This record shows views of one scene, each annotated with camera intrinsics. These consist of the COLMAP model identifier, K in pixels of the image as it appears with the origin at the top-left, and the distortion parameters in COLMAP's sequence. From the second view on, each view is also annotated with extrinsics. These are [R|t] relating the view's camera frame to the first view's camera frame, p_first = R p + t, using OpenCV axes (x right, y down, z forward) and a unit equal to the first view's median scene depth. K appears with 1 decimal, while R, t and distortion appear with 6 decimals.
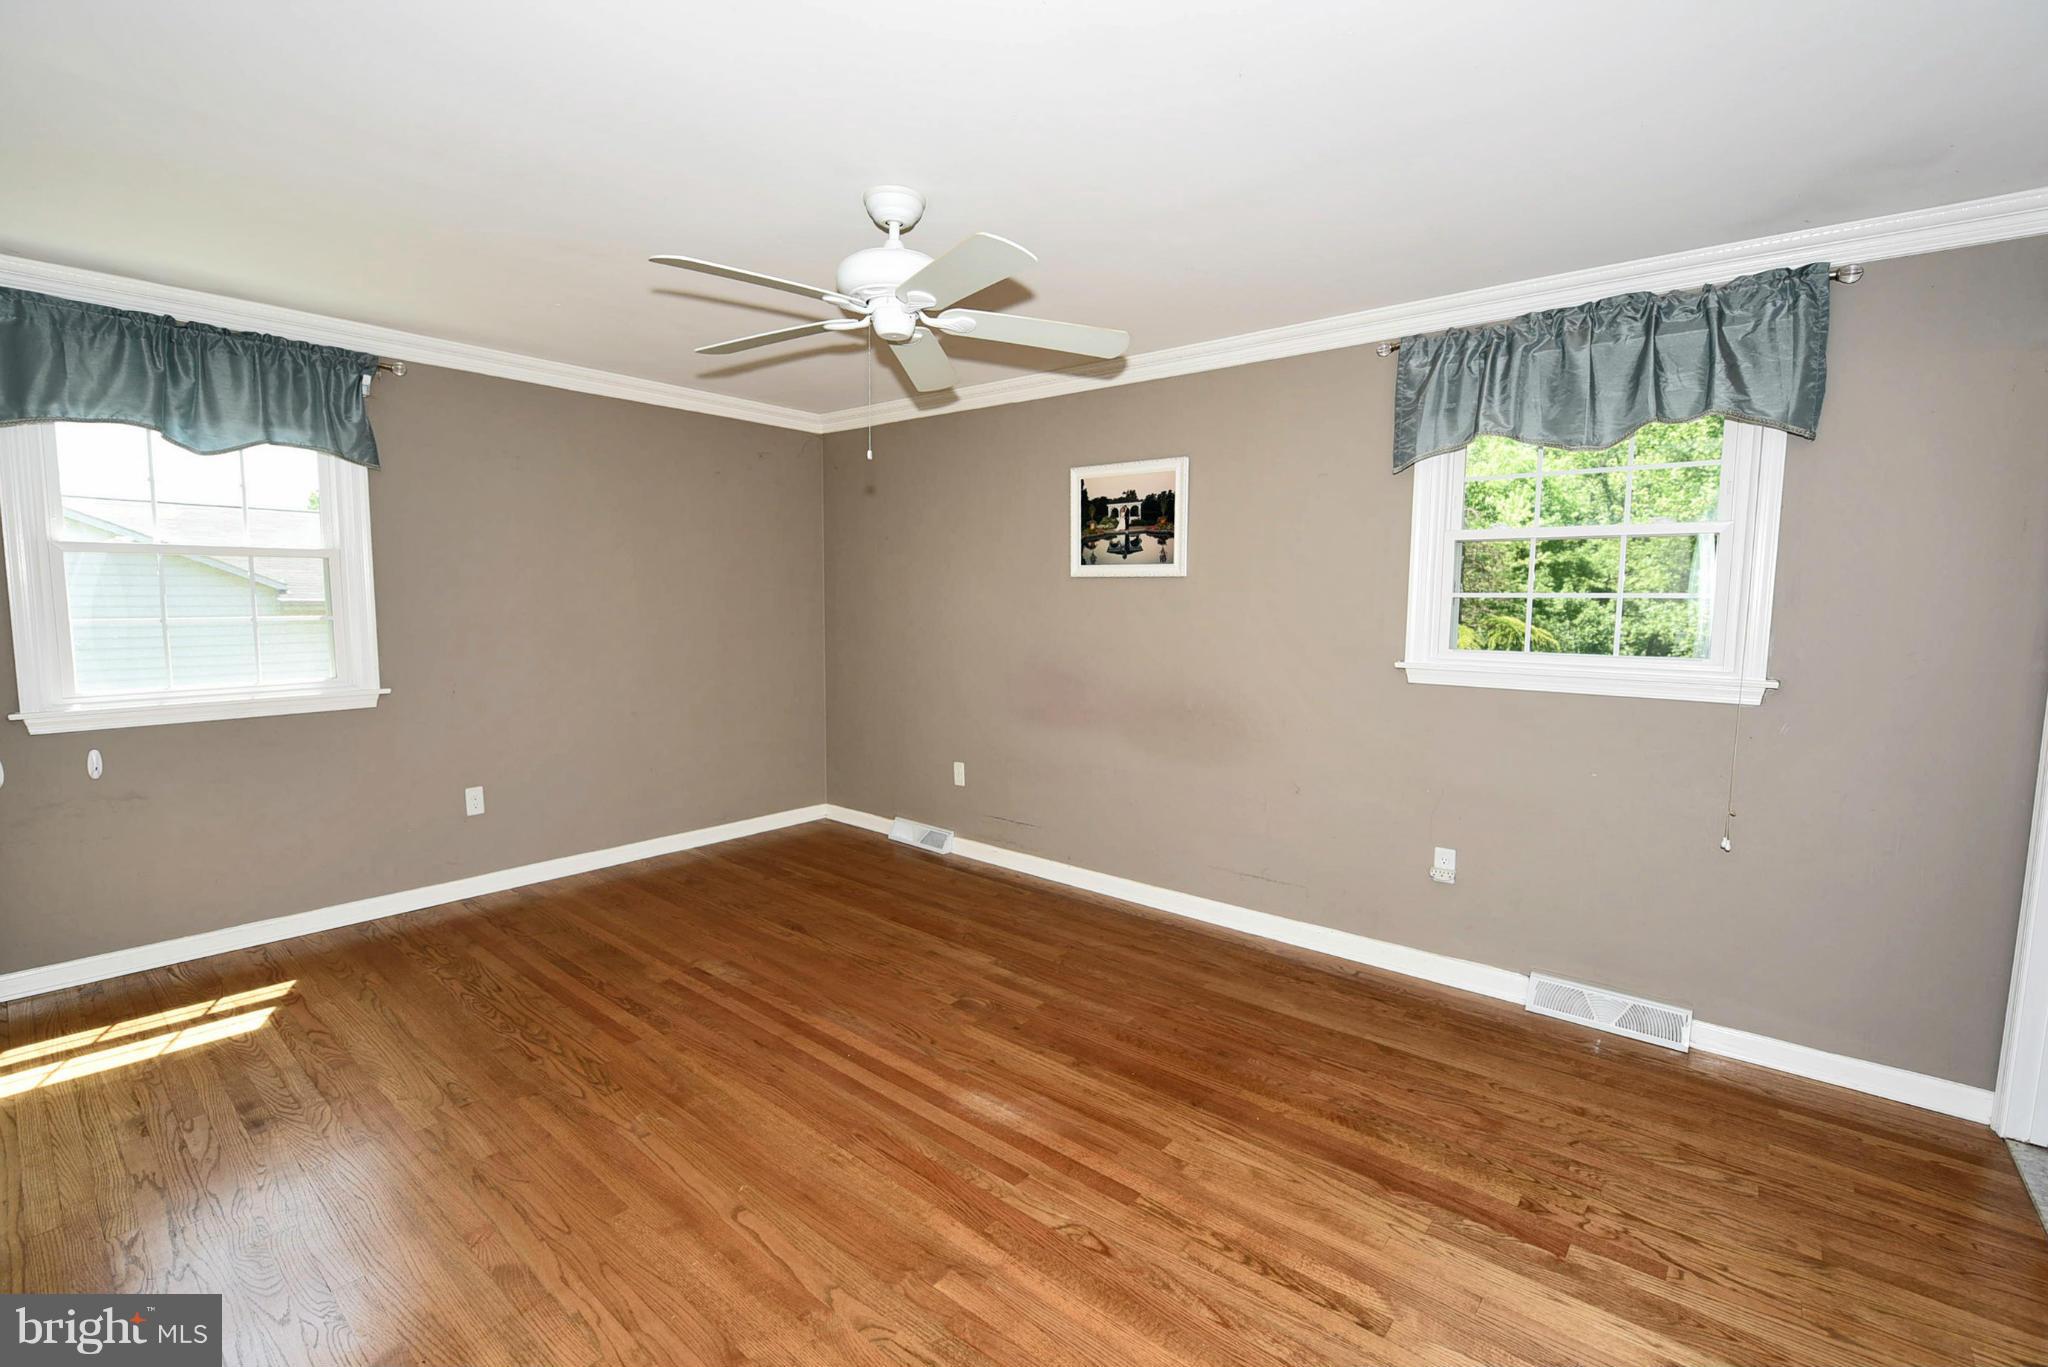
lens RADIAL K [[861.3, 0, 1024.0], [0, 861.3, 683.5], [0, 0, 1]] dist [-0.024254, 0.000043]
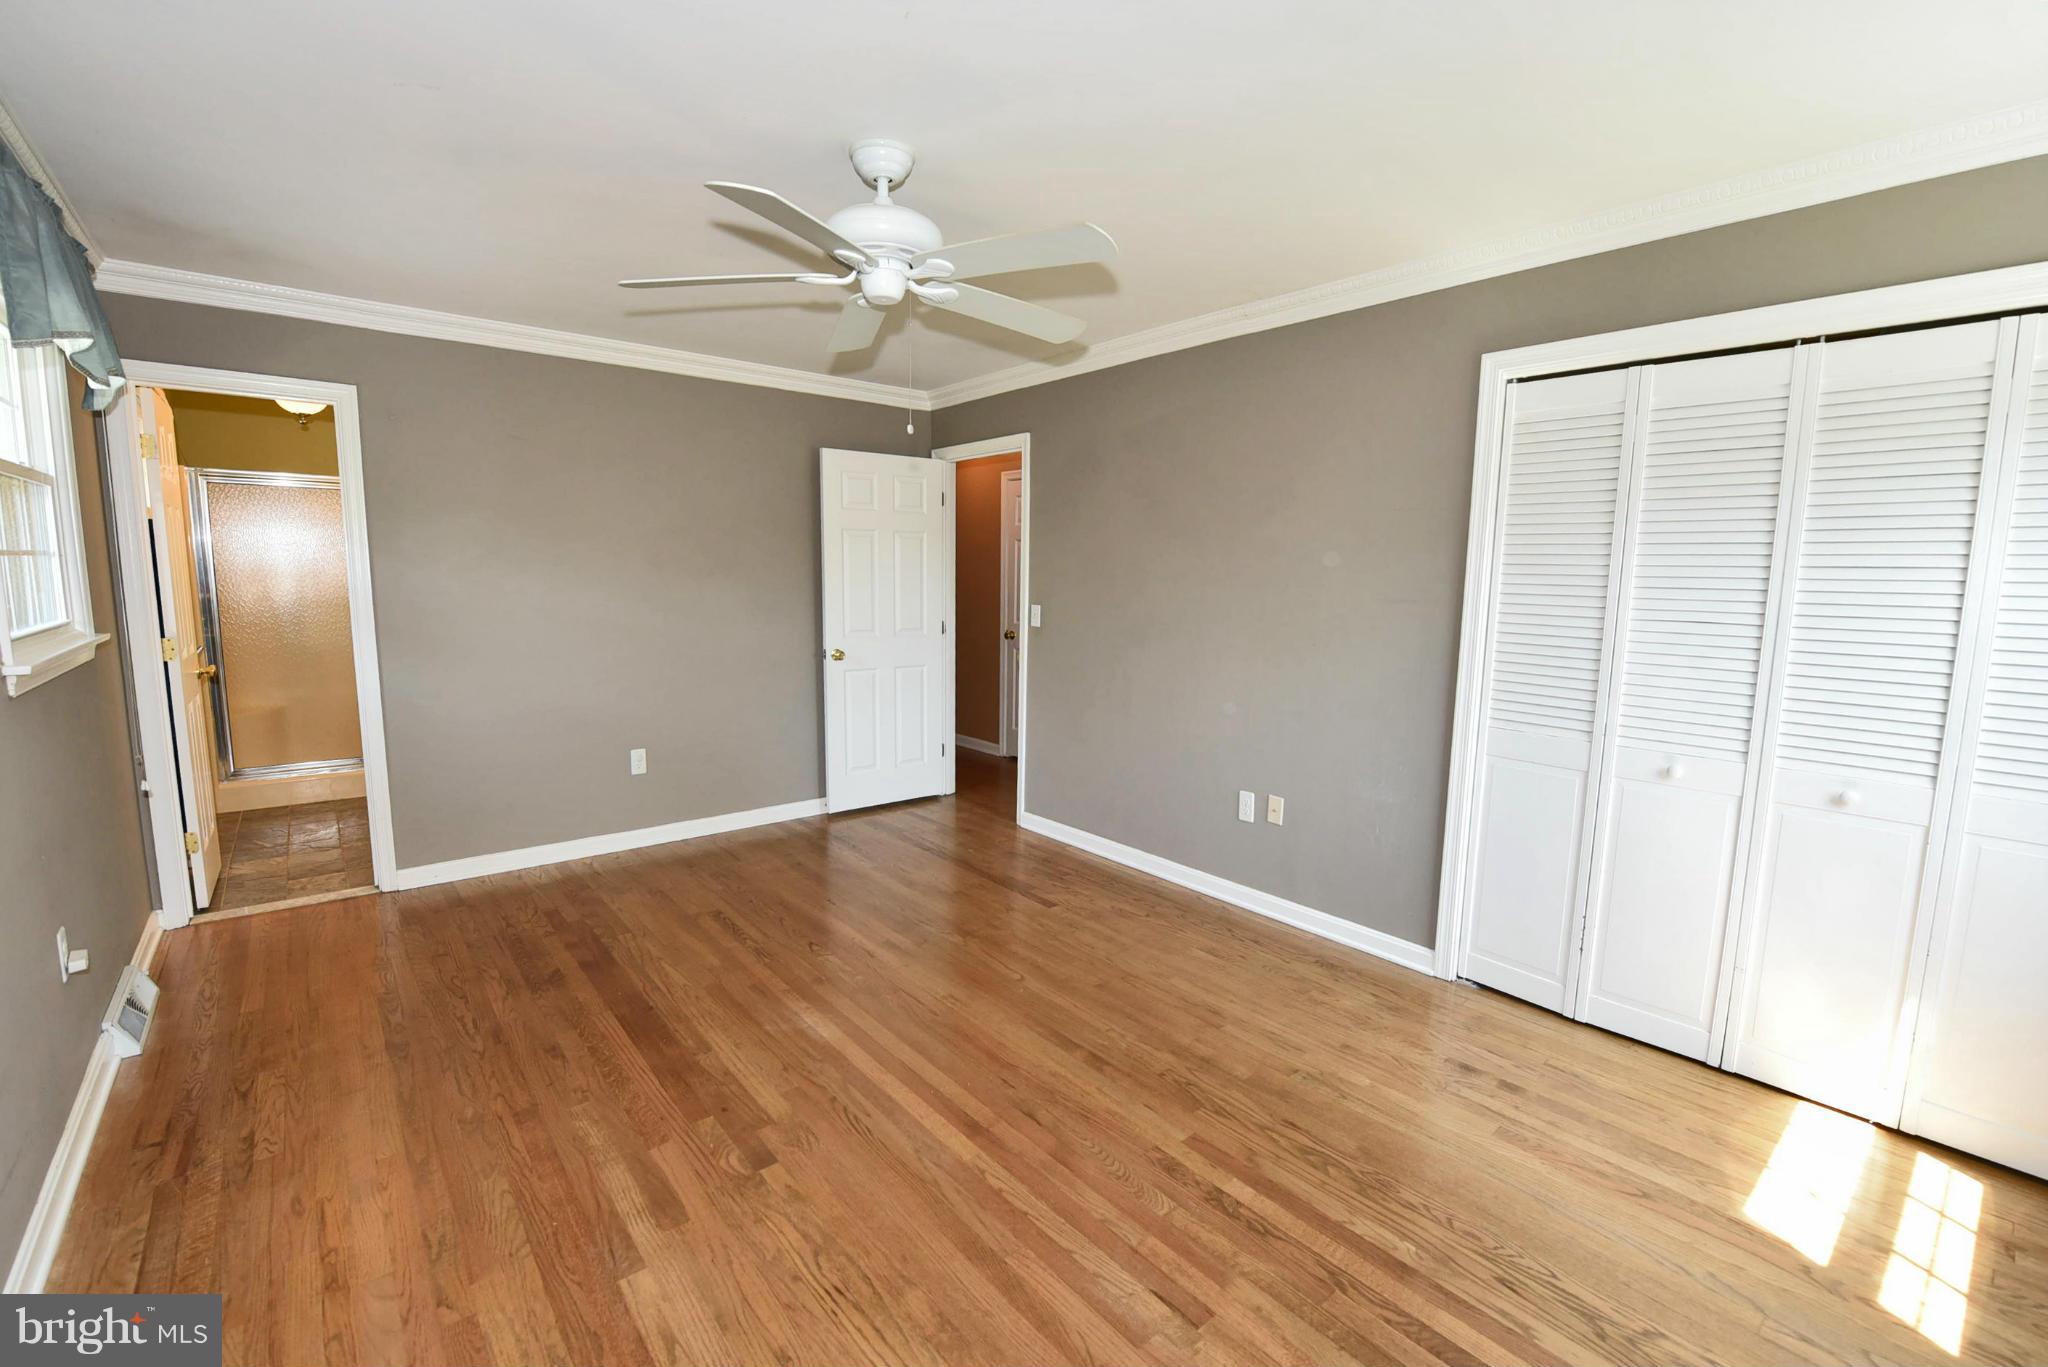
lens RADIAL K [[861.3, 0, 1024.0], [0, 861.3, 683.5], [0, 0, 1]] dist [-0.024254, 0.000043]
pose [[-0.981748, -0.049337, 0.183677, -0.426705], [-0.007044, 0.974536, 0.224120, -0.173752], [-0.190057, 0.218735, -0.957096, 1.683075]]
